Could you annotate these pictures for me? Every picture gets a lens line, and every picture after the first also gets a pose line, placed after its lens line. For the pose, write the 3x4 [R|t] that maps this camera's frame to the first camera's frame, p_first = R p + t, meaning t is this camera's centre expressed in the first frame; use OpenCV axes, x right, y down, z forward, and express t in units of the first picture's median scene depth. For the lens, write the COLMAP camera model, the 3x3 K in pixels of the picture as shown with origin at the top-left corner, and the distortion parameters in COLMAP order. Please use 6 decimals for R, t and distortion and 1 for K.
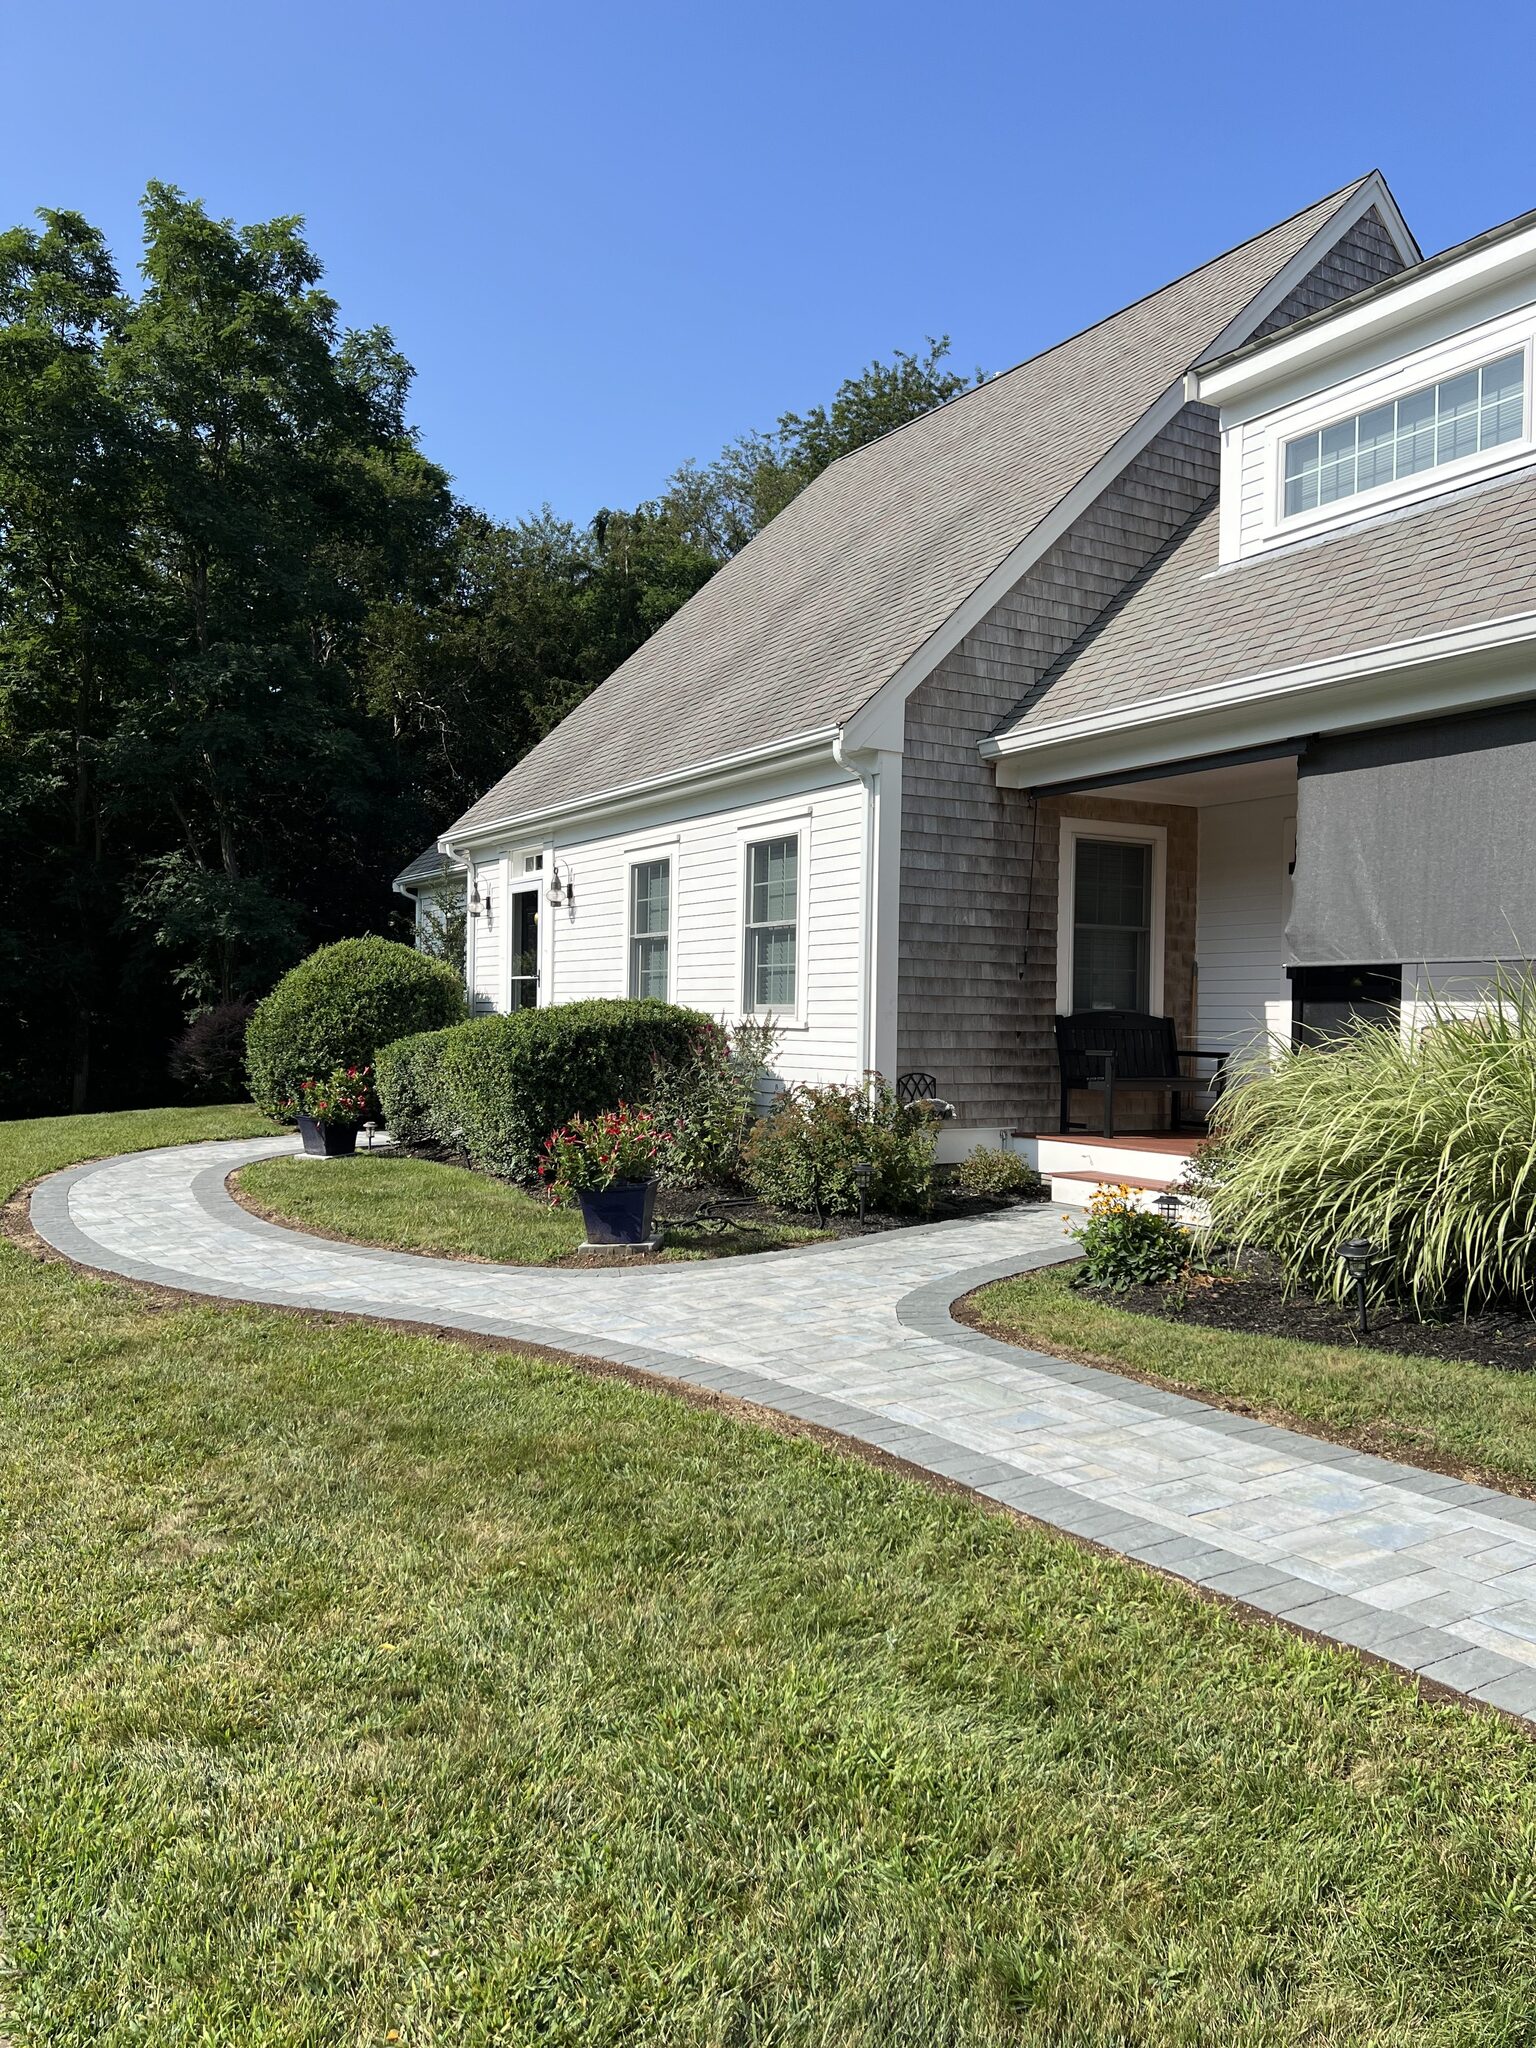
lens RADIAL K [[1542.1, 0, 768.0], [0, 1542.1, 1024.0], [0, 0, 1]] dist [-0.002738, -0.001626]
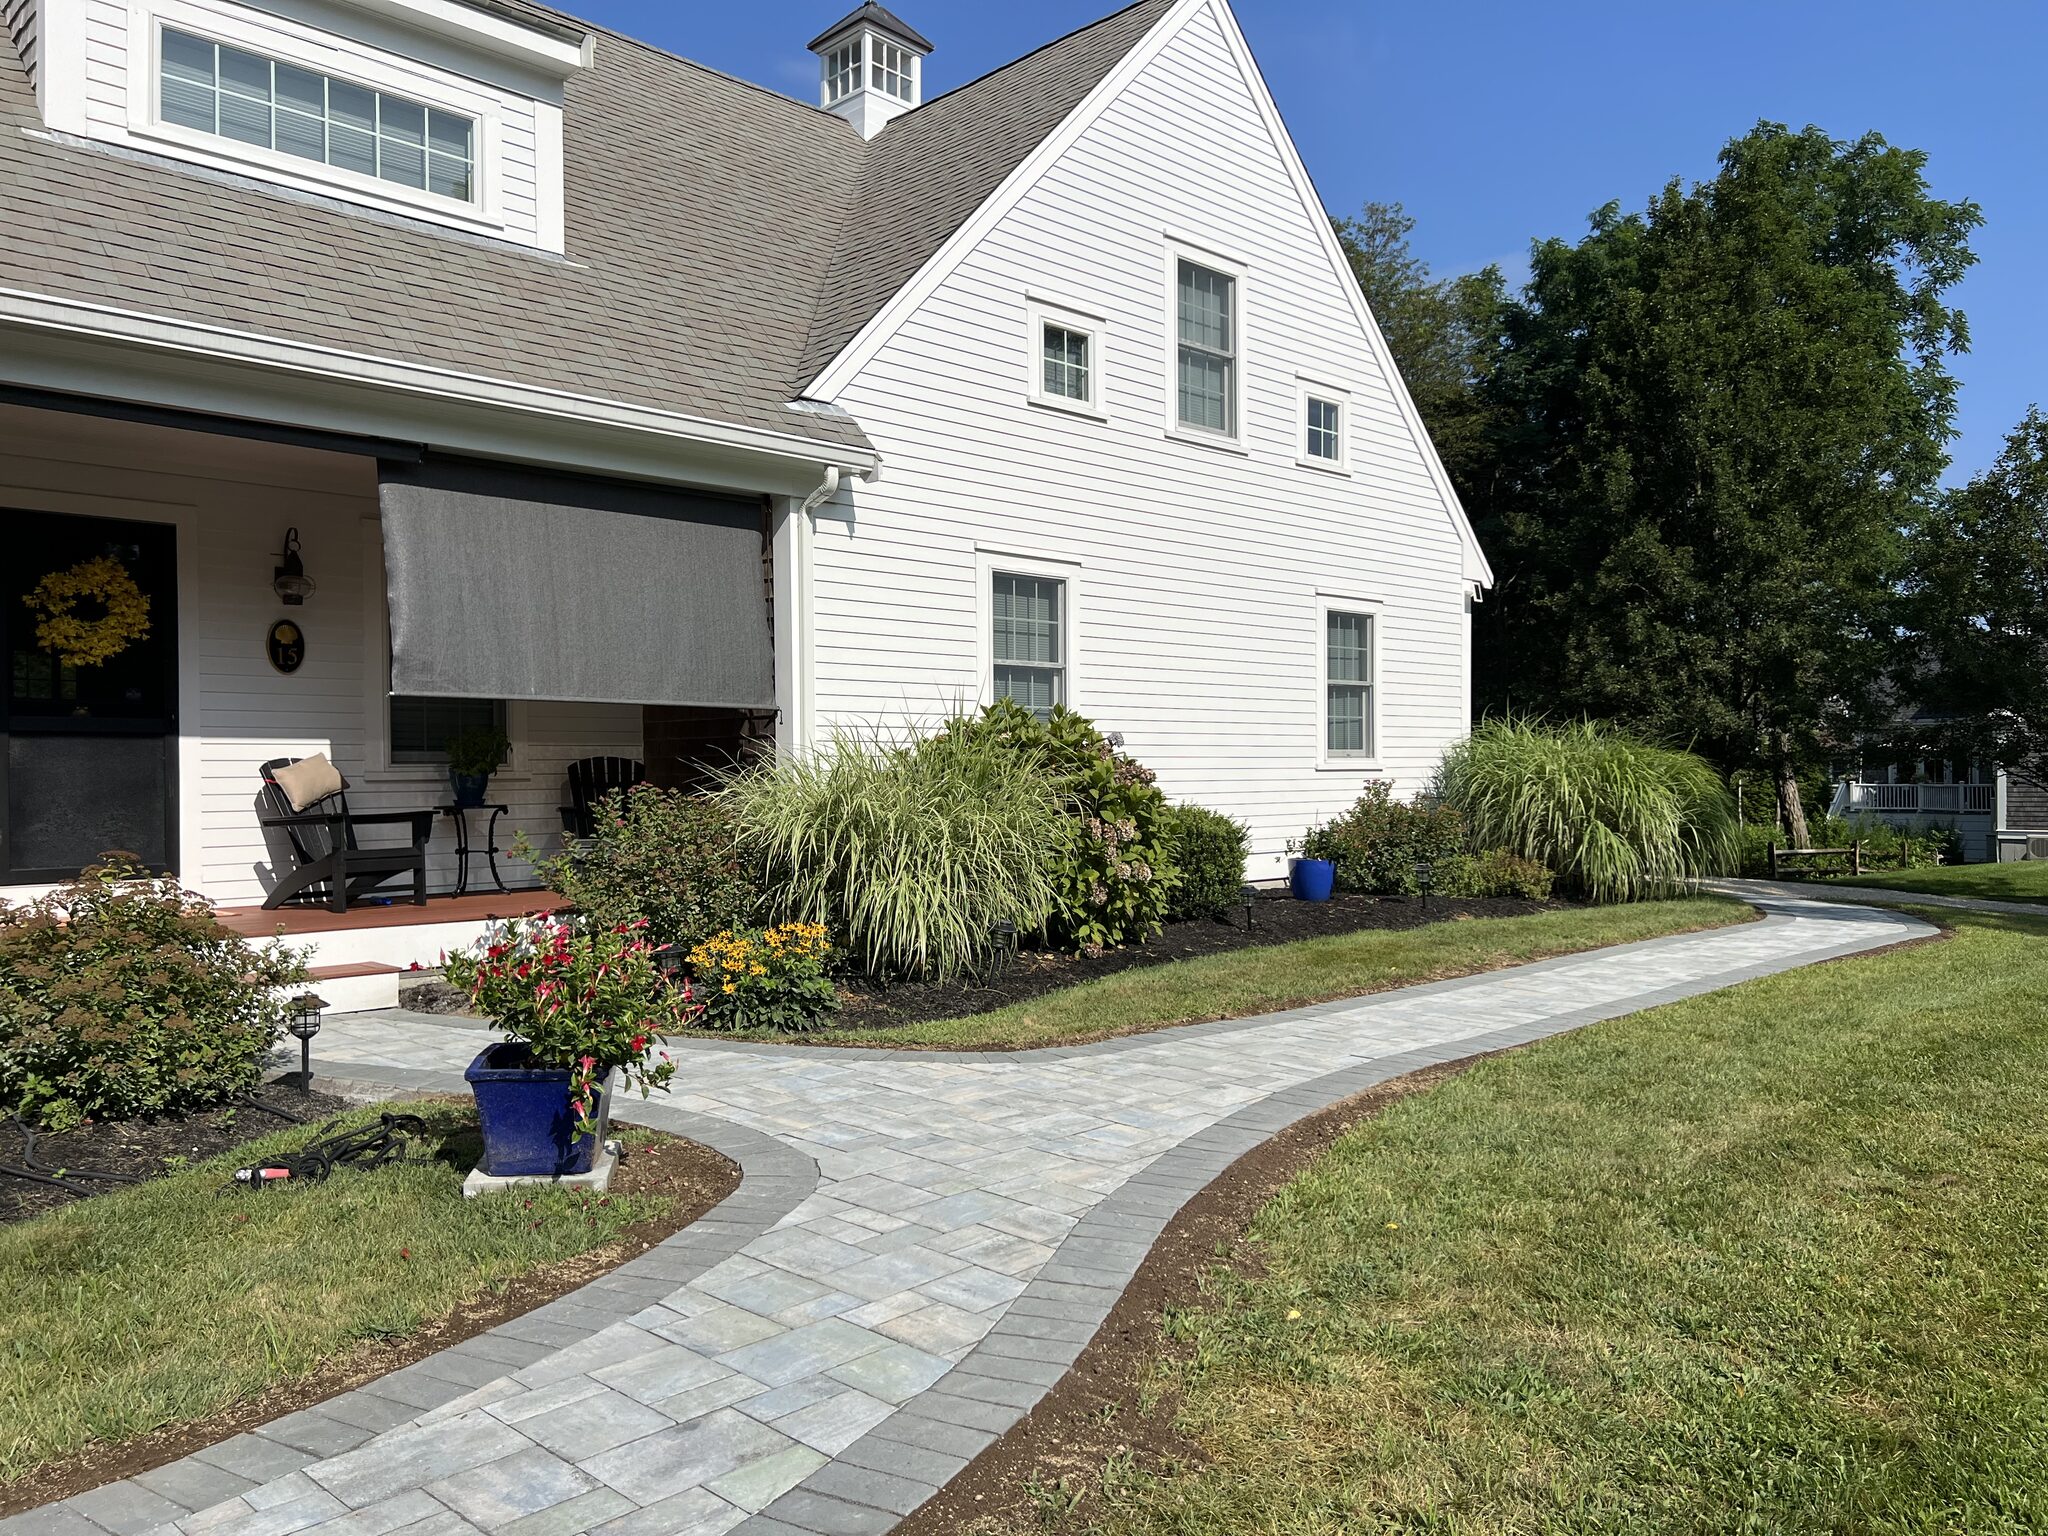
lens RADIAL K [[1542.1, 0, 1024.0], [0, 1542.1, 768.0], [0, 0, 1]] dist [-0.002738, -0.001626]
pose [[-0.231982, -0.012735, 0.972637, -0.603554], [-0.003254, 0.999919, 0.012316, -0.006137], [-0.972715, -0.000308, -0.232005, 0.833095]]
